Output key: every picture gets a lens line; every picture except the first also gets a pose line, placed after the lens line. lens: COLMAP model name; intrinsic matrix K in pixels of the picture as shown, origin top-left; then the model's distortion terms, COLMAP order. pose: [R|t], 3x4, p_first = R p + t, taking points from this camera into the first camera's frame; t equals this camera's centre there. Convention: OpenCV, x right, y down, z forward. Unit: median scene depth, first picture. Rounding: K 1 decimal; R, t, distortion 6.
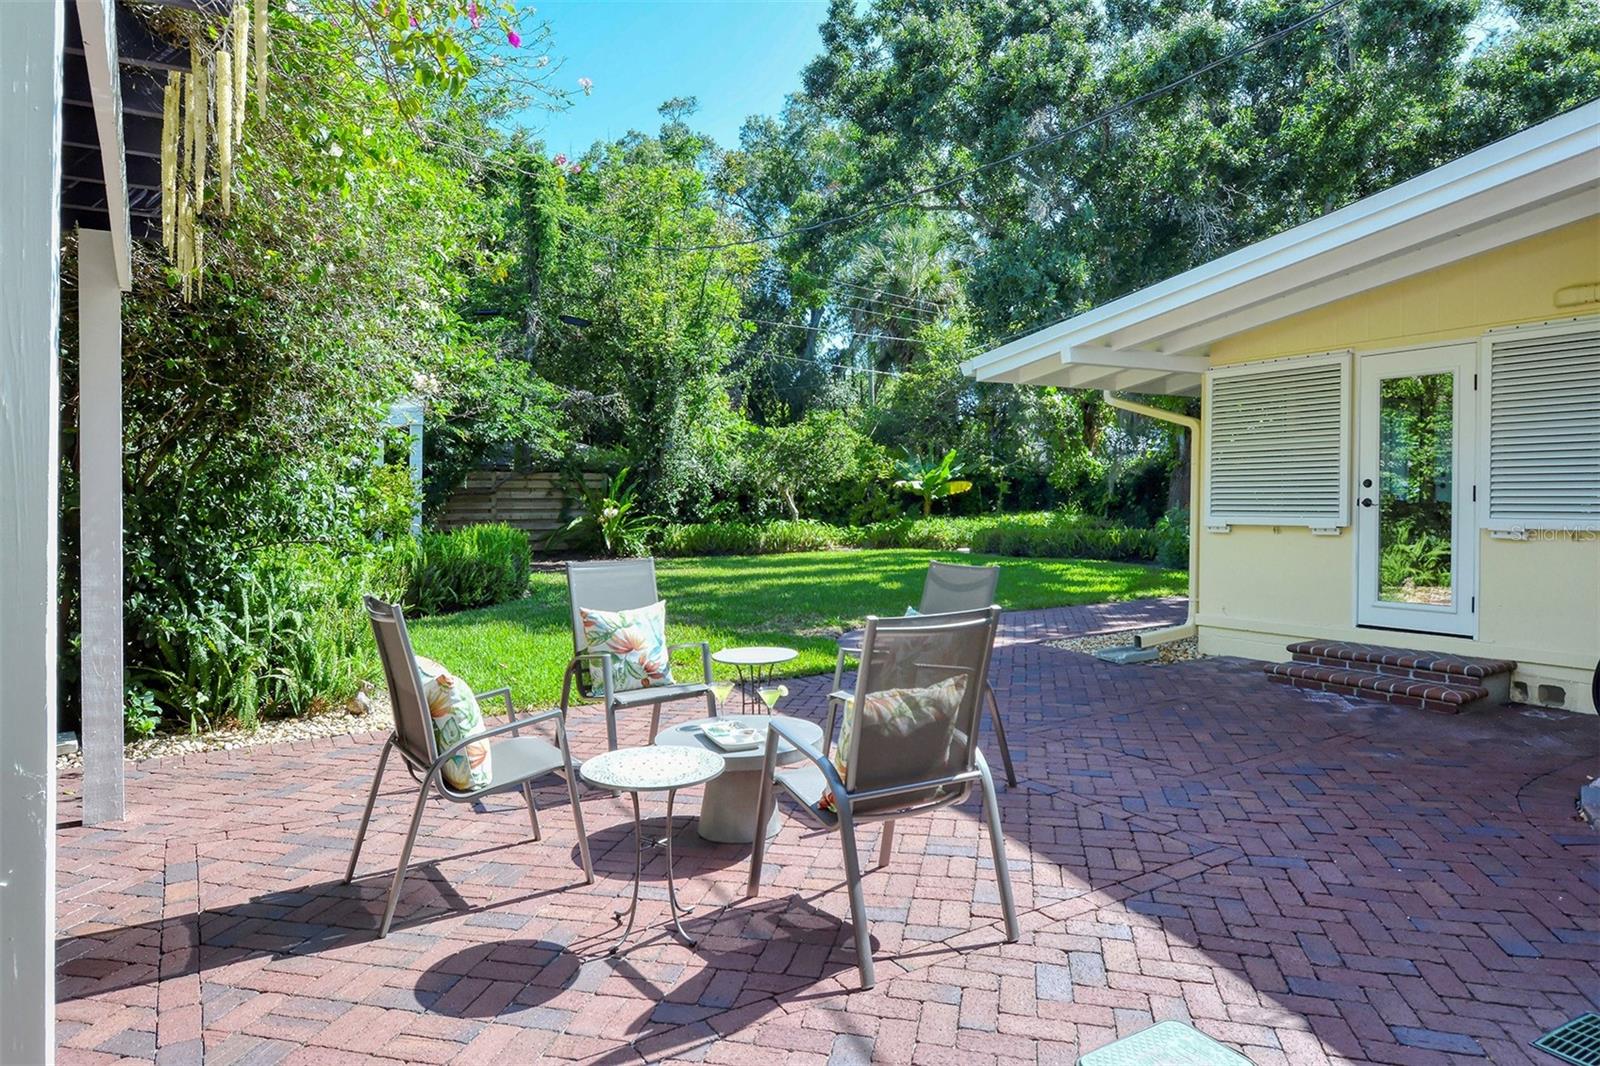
lens RADIAL K [[984.7, 0, 821.6], [0, 984.7, 424.9], [0, 0, 1]] dist [0.011804, -0.001369]
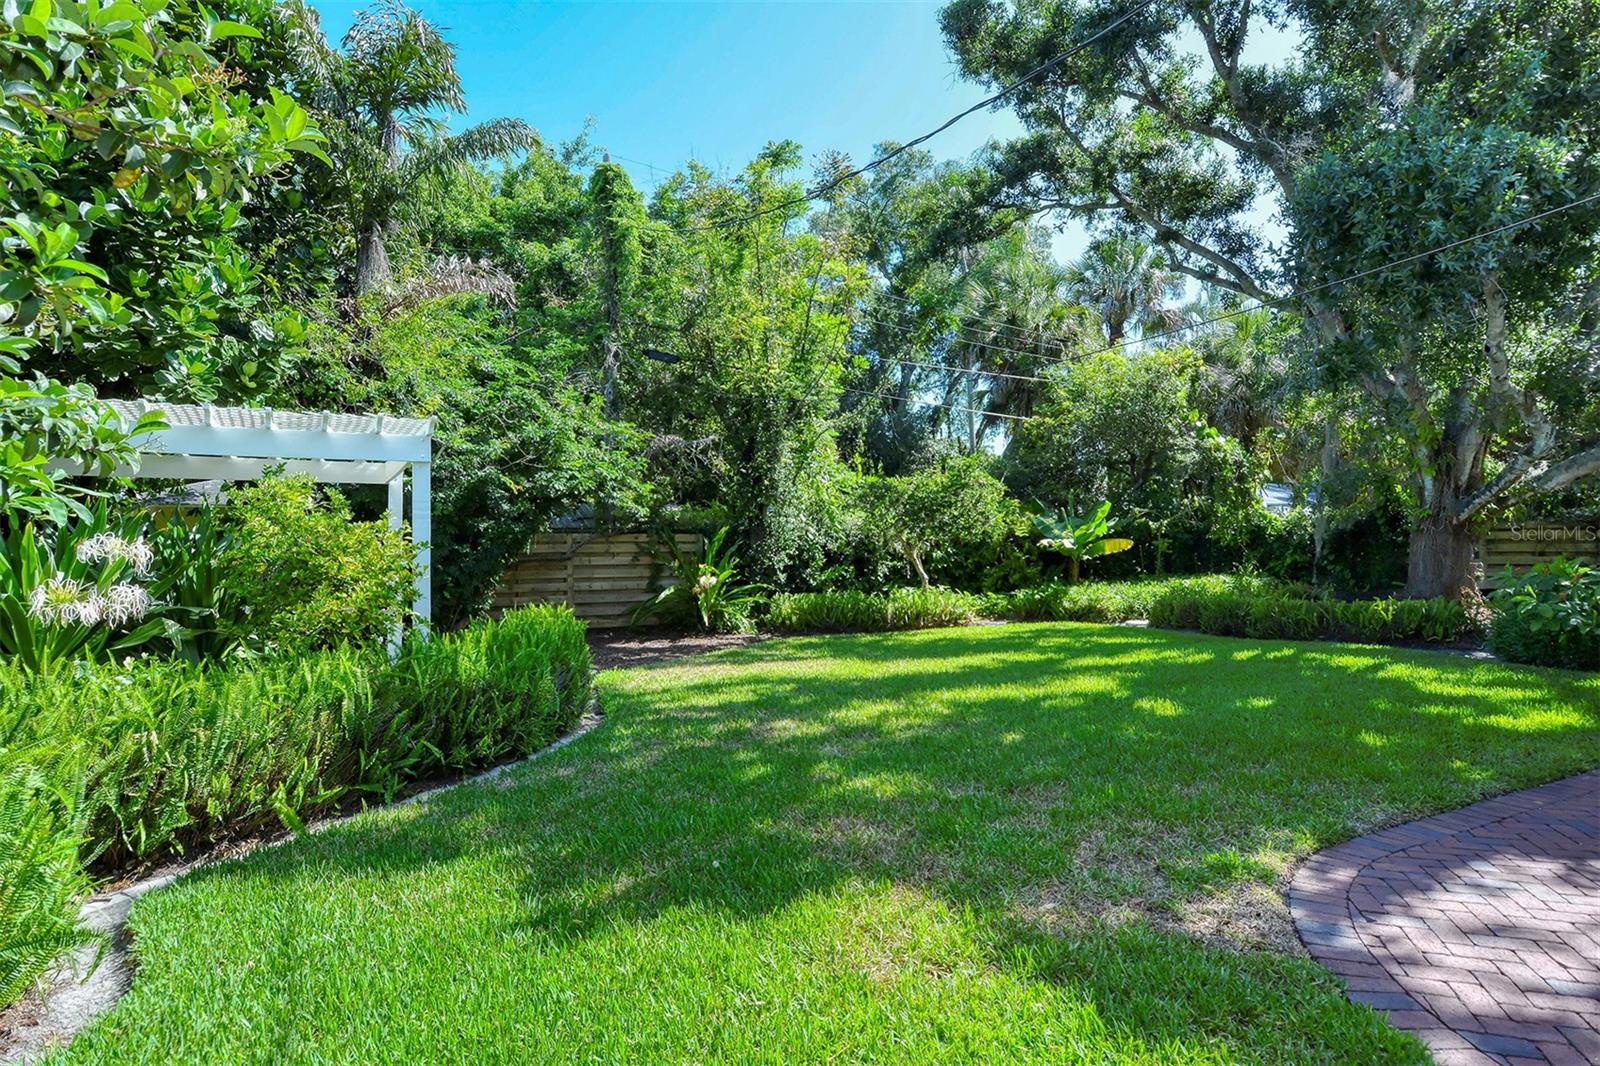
lens RADIAL K [[861.8, 0, 815.4], [0, 861.8, 530.1], [0, 0, 1]] dist [0.015854, -0.000179]
pose [[0.996524, -0.012072, -0.082431, -0.059779], [0.015721, 0.998918, 0.043770, 0.015032], [0.081814, -0.044914, 0.995635, 0.270692]]
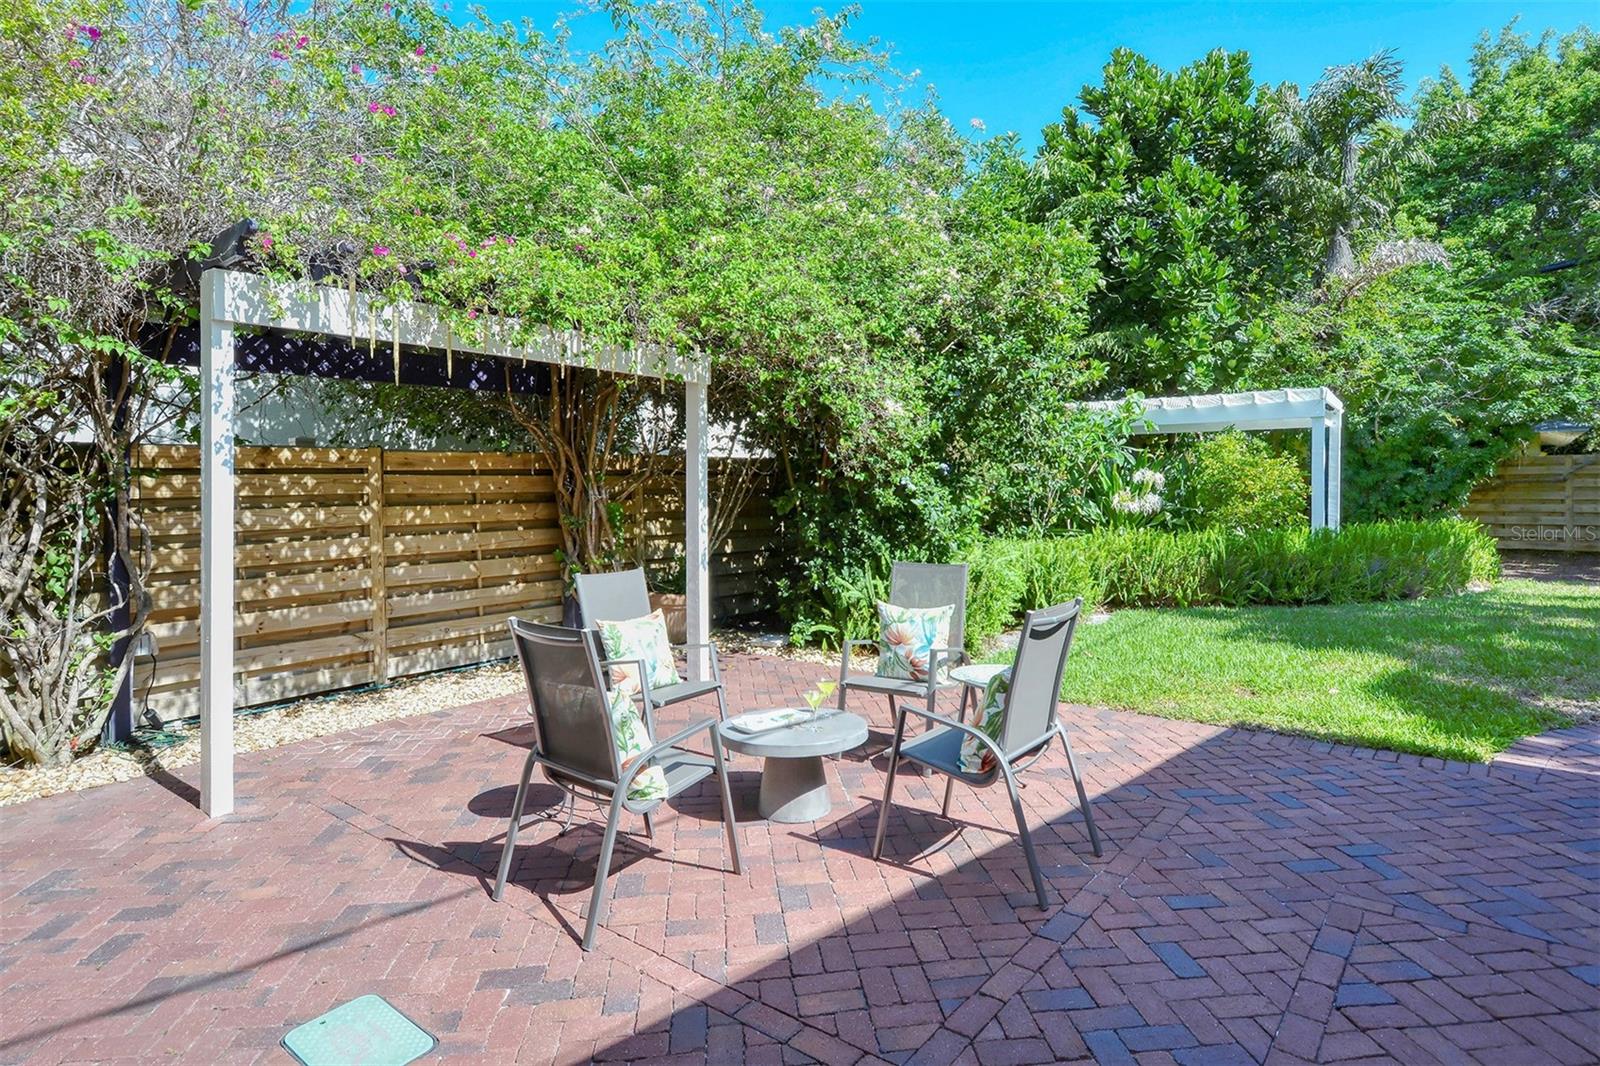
lens RADIAL K [[887.6, 0, 801.5], [0, 887.6, 474.3], [0, 0, 1]] dist [-0.000788, -0.000428]
pose [[0.302612, -0.013277, -0.953021, 0.172304], [0.078009, 0.996893, 0.010882, 0.004666], [0.949916, -0.077637, 0.302708, 0.144361]]
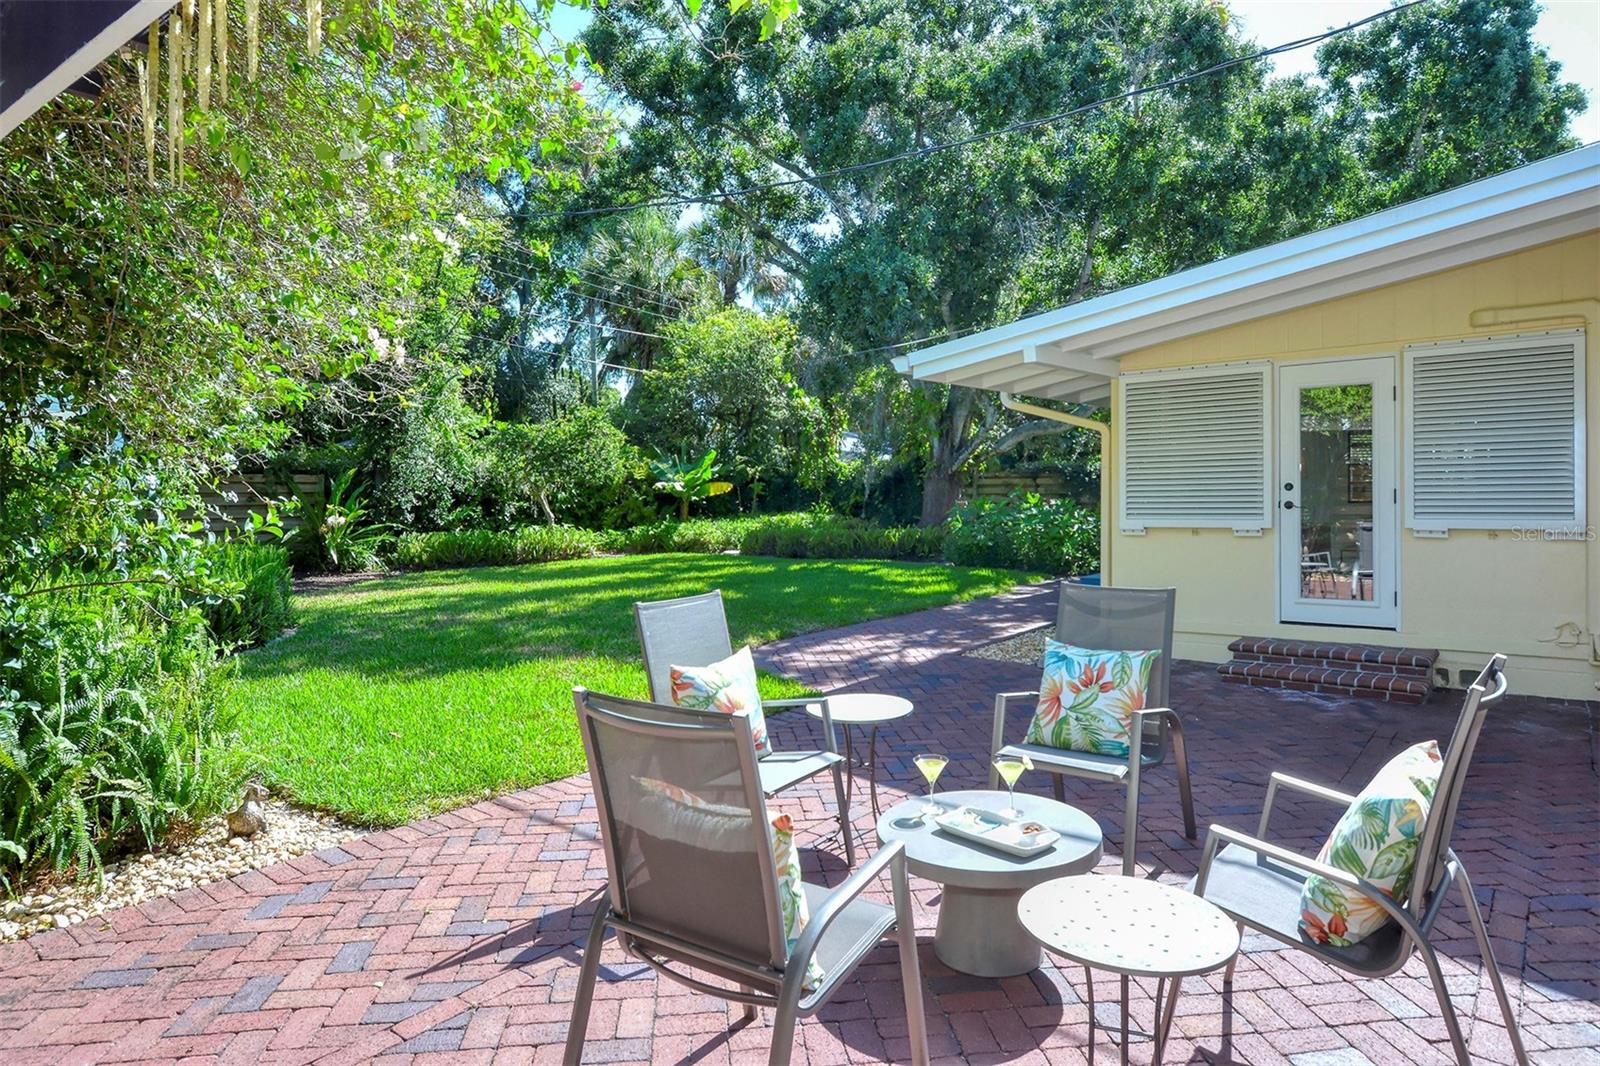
lens RADIAL K [[963.7, 0, 828.2], [0, 963.7, 437.9], [0, 0, 1]] dist [0.011171, -0.000175]
pose [[0.942590, 0.011866, 0.333741, -0.086349], [-0.016242, 0.999815, 0.010323, 0.001452], [-0.333557, -0.015151, 0.942608, 0.064955]]
